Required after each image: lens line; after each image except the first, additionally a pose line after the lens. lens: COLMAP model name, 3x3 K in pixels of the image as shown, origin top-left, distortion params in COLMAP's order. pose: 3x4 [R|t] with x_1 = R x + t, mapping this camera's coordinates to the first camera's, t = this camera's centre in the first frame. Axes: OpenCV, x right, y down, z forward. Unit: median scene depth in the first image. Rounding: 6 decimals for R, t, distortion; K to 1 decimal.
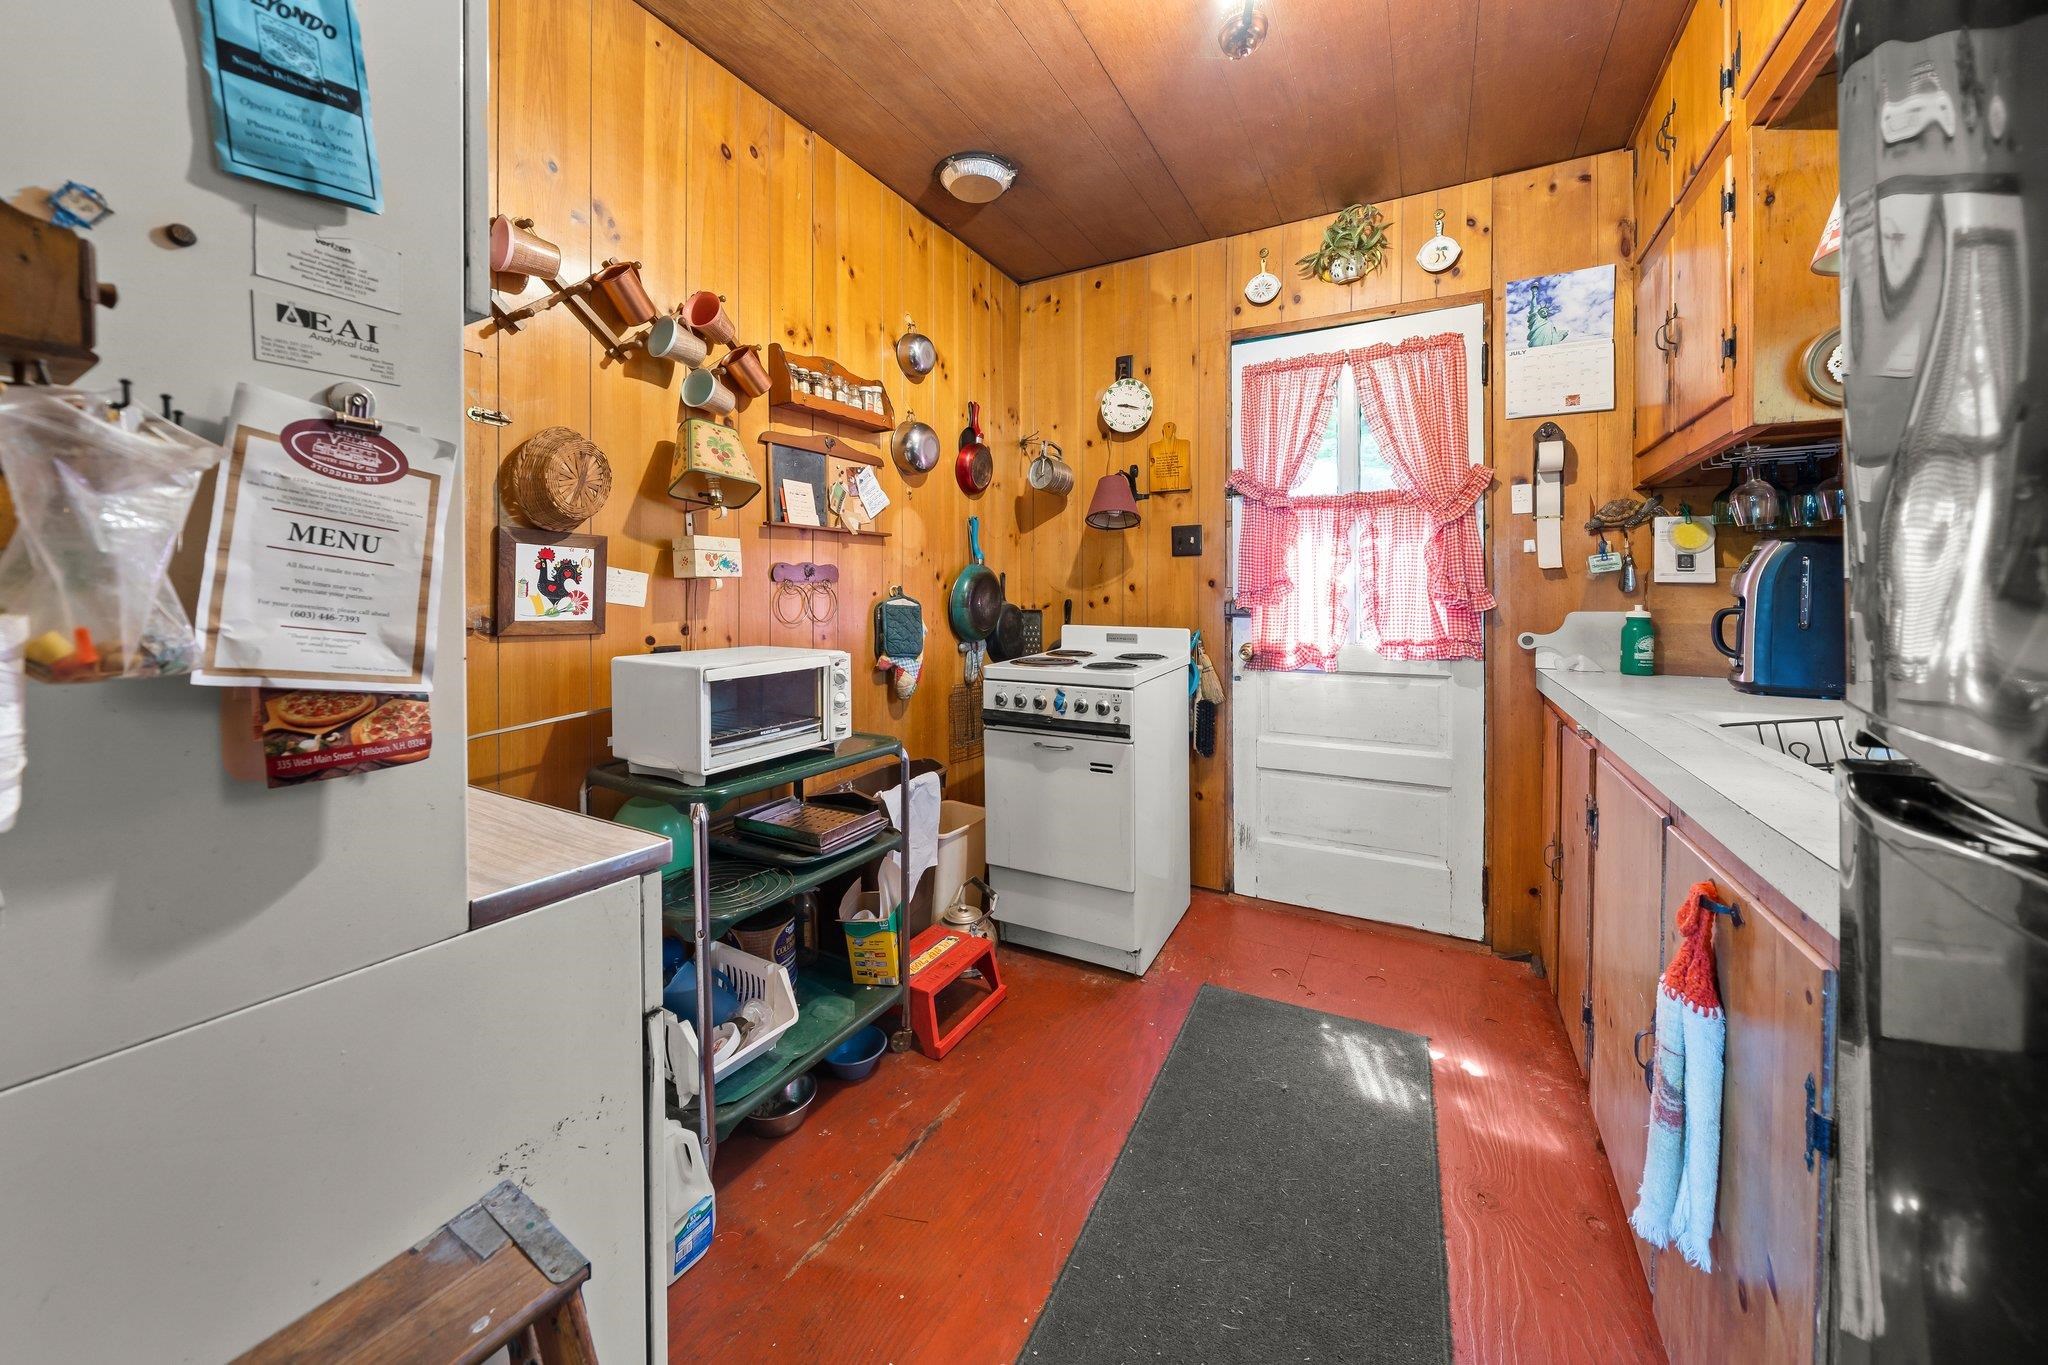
lens RADIAL K [[721.8, 0, 1025.2], [0, 721.8, 600.1], [0, 0, 1]] dist [-0.003420, -0.000488]
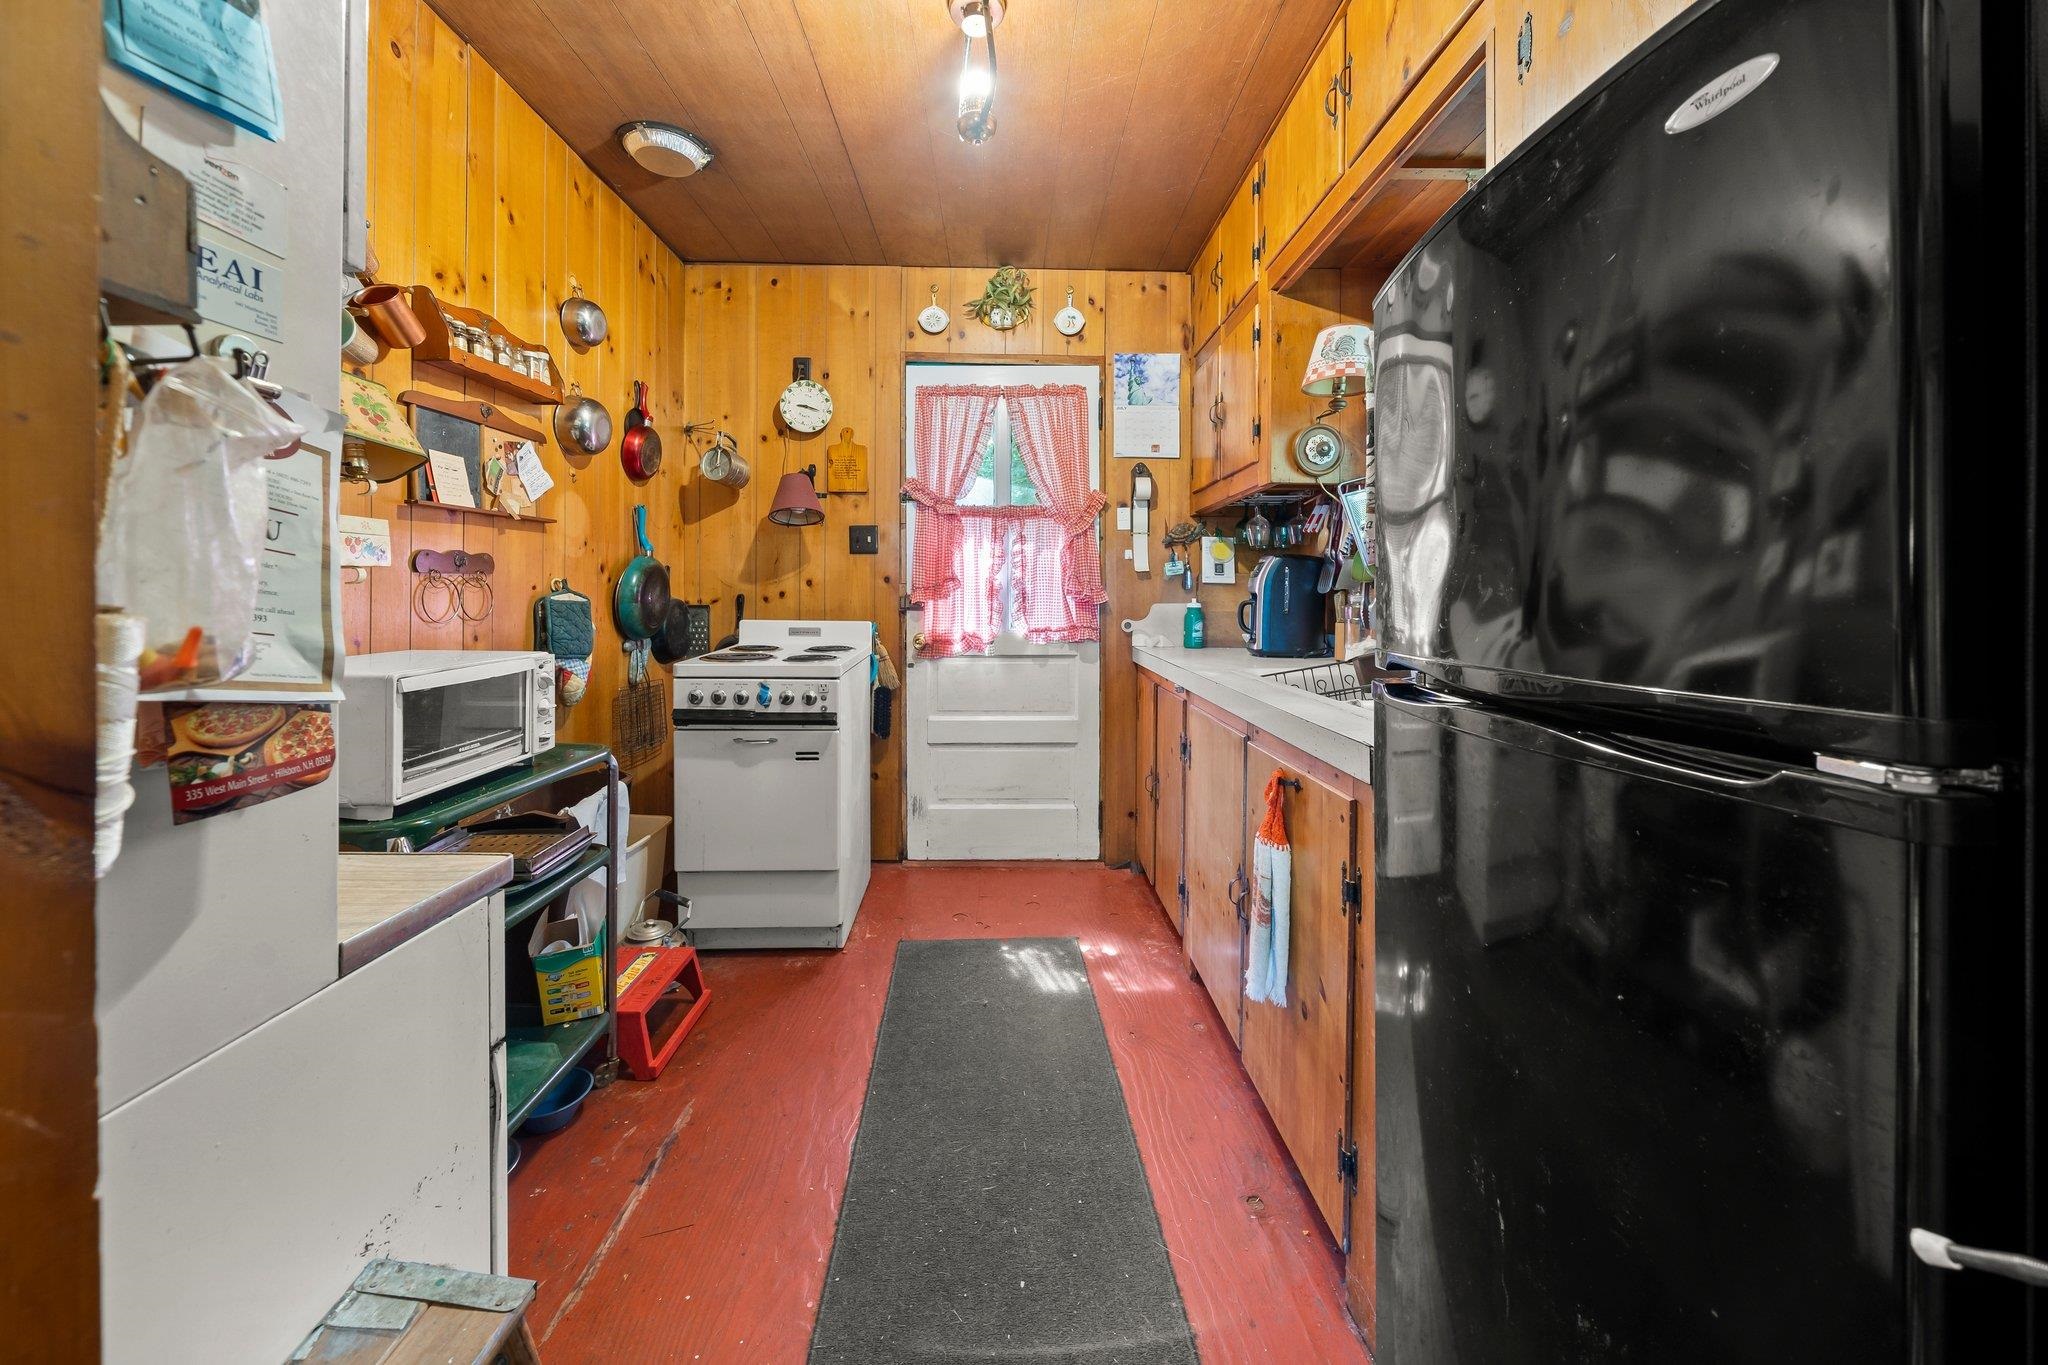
lens RADIAL K [[721.8, 0, 1000.1], [0, 721.8, 591.6], [0, 0, 1]] dist [-0.003420, -0.000488]
pose [[0.872110, 0.002565, 0.489304, -0.186165], [-0.000438, 0.999990, -0.004462, -0.000416], [-0.489310, 0.003677, 0.872102, -0.051833]]
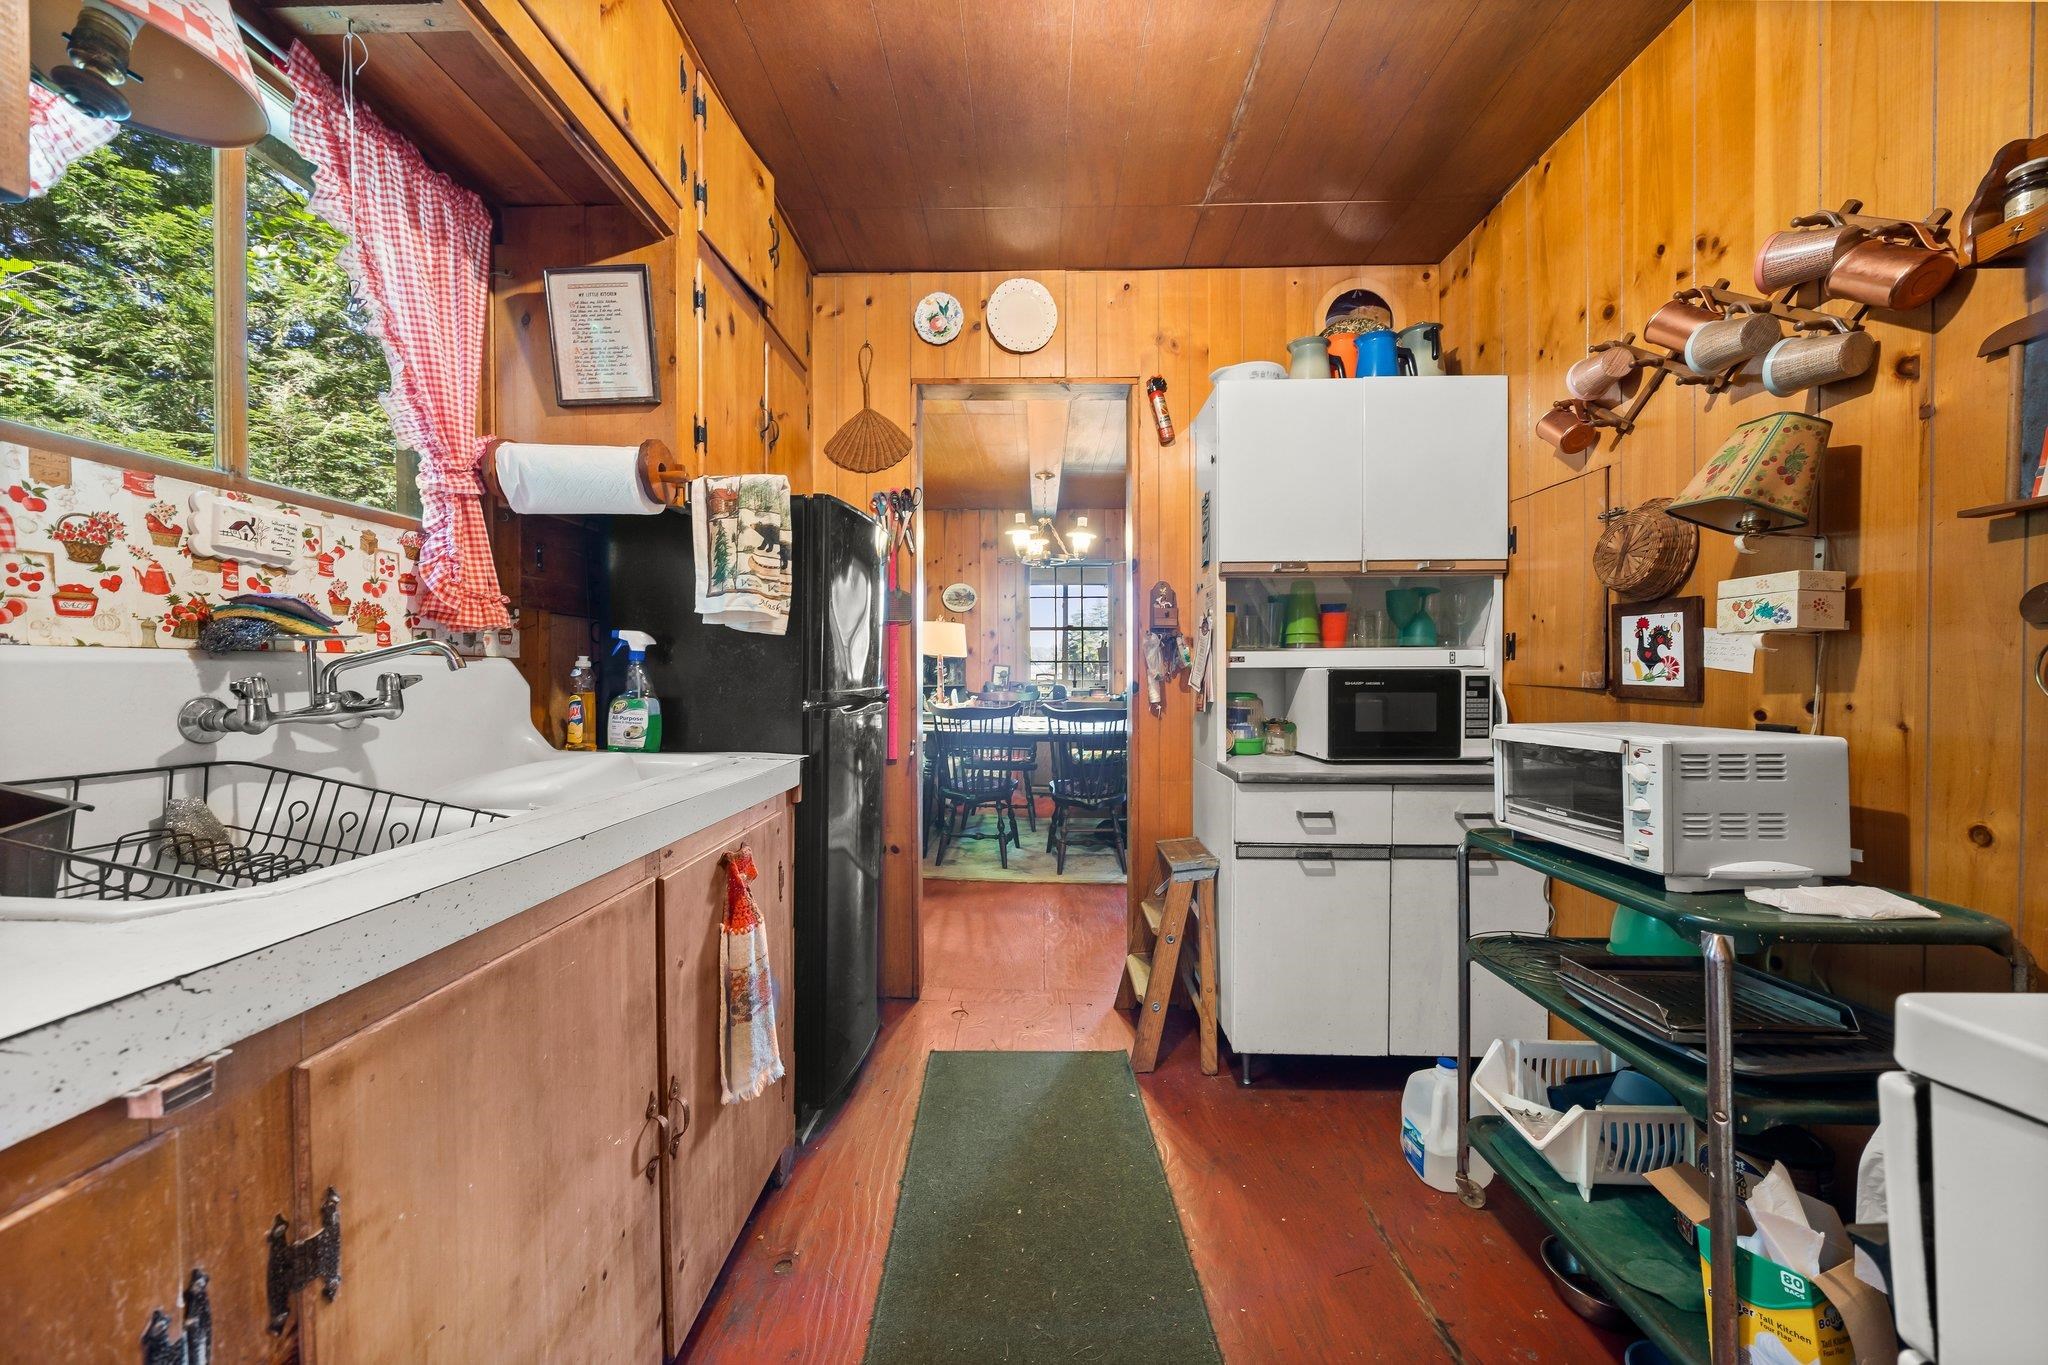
lens RADIAL K [[721.8, 0, 1021.4], [0, 721.8, 680.8], [0, 0, 1]] dist [-0.003420, -0.000488]
pose [[-0.887185, 0.001615, -0.461411, 0.534186], [-0.002728, 0.999958, 0.008746, 0.012531], [0.461406, 0.009018, -0.887143, 1.240062]]
